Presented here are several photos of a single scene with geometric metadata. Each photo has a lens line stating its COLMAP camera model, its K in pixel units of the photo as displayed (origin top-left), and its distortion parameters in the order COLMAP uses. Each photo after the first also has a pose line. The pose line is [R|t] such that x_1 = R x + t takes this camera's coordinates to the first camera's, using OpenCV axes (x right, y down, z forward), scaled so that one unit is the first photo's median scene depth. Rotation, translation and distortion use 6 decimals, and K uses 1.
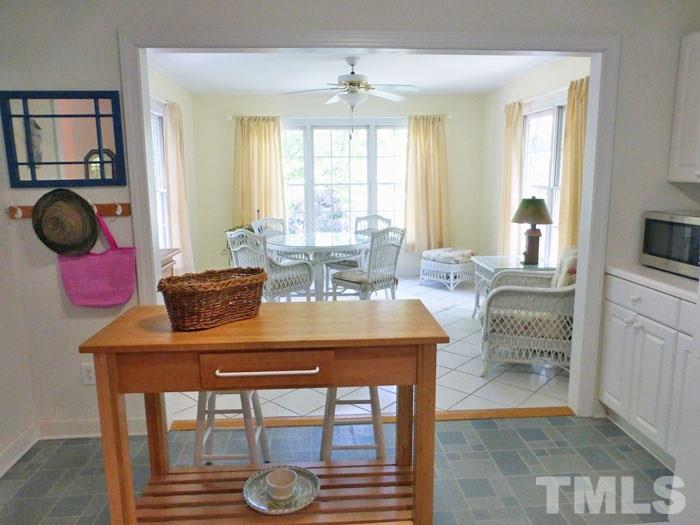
lens RADIAL K [[518.5, 0, 350.1], [0, 518.5, 262.3], [0, 0, 1]] dist [-0.026738, 0.024328]
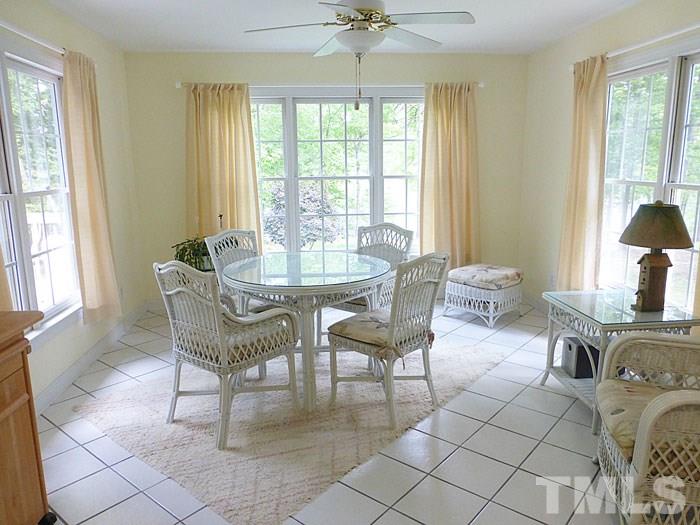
lens RADIAL K [[518.5, 0, 353.9], [0, 518.5, 263.9], [0, 0, 1]] dist [-0.026738, 0.024328]
pose [[0.999277, -0.010830, 0.036457, -0.019991], [0.009957, 0.999662, 0.024030, -0.050957], [-0.036705, -0.023650, 0.999046, 0.286691]]
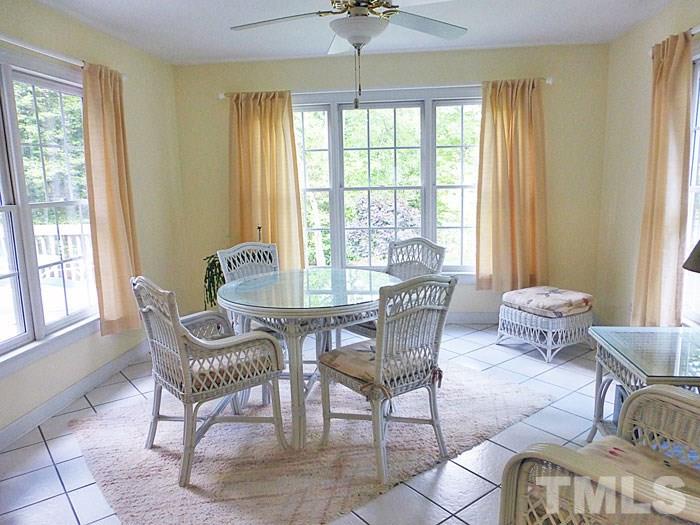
lens RADIAL K [[518.5, 0, 352.7], [0, 518.5, 265.3], [0, 0, 1]] dist [-0.026738, 0.024328]
pose [[0.985039, 0.013943, -0.171765, 0.069834], [-0.013763, 0.999903, 0.002237, -0.055970], [0.171779, 0.000161, 0.985135, 0.353106]]
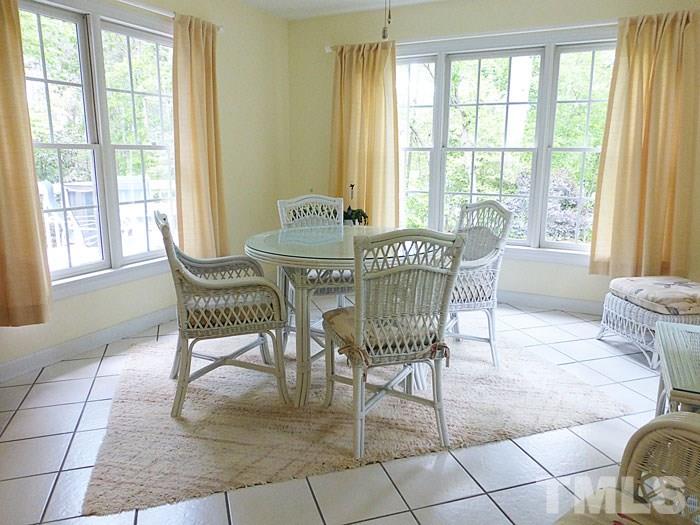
lens RADIAL K [[518.5, 0, 353.2], [0, 518.5, 264.6], [0, 0, 1]] dist [-0.026738, 0.024328]
pose [[0.863914, 0.118311, -0.489545, 0.175929], [-0.099379, 0.992951, 0.064594, -0.044203], [0.493737, -0.007153, 0.869582, 0.431965]]
